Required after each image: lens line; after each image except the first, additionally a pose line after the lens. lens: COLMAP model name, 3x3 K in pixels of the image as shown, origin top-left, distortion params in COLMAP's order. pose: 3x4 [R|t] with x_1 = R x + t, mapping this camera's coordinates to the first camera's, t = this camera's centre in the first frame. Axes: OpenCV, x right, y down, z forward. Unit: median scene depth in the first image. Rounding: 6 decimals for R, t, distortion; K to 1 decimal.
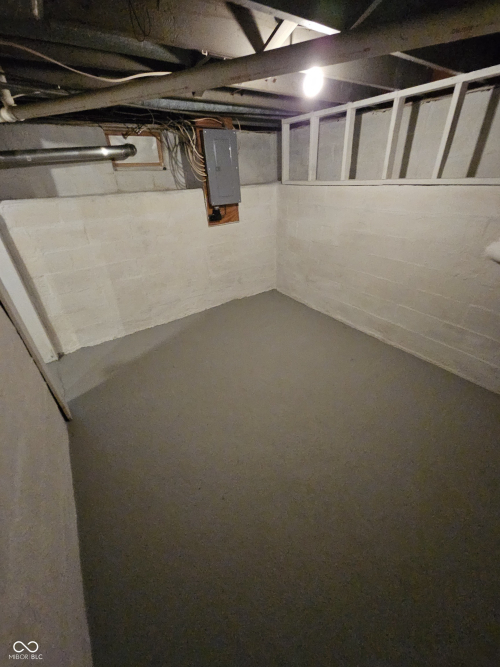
lens RADIAL K [[262.8, 0, 255.8], [0, 262.8, 328.8], [0, 0, 1]] dist [-0.000741, -0.000235]
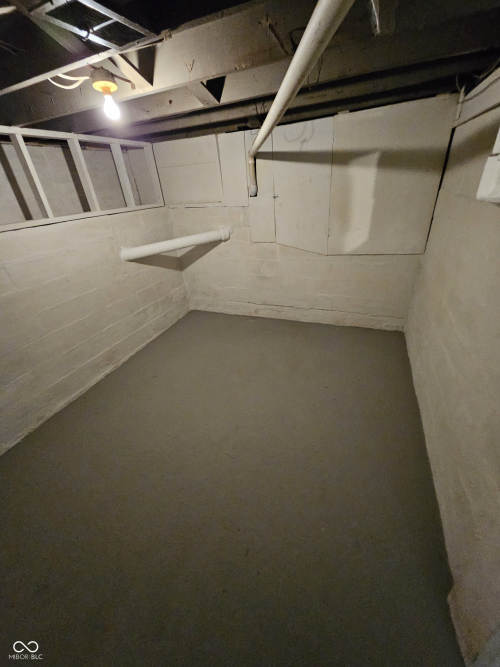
lens RADIAL K [[262.8, 0, 255.8], [0, 262.8, 328.8], [0, 0, 1]] dist [-0.000741, -0.000235]
pose [[-0.534979, -0.326803, 0.779100, -0.718689], [0.522848, 0.596299, 0.609145, -0.502792], [-0.663647, 0.733231, -0.148139, 0.910545]]
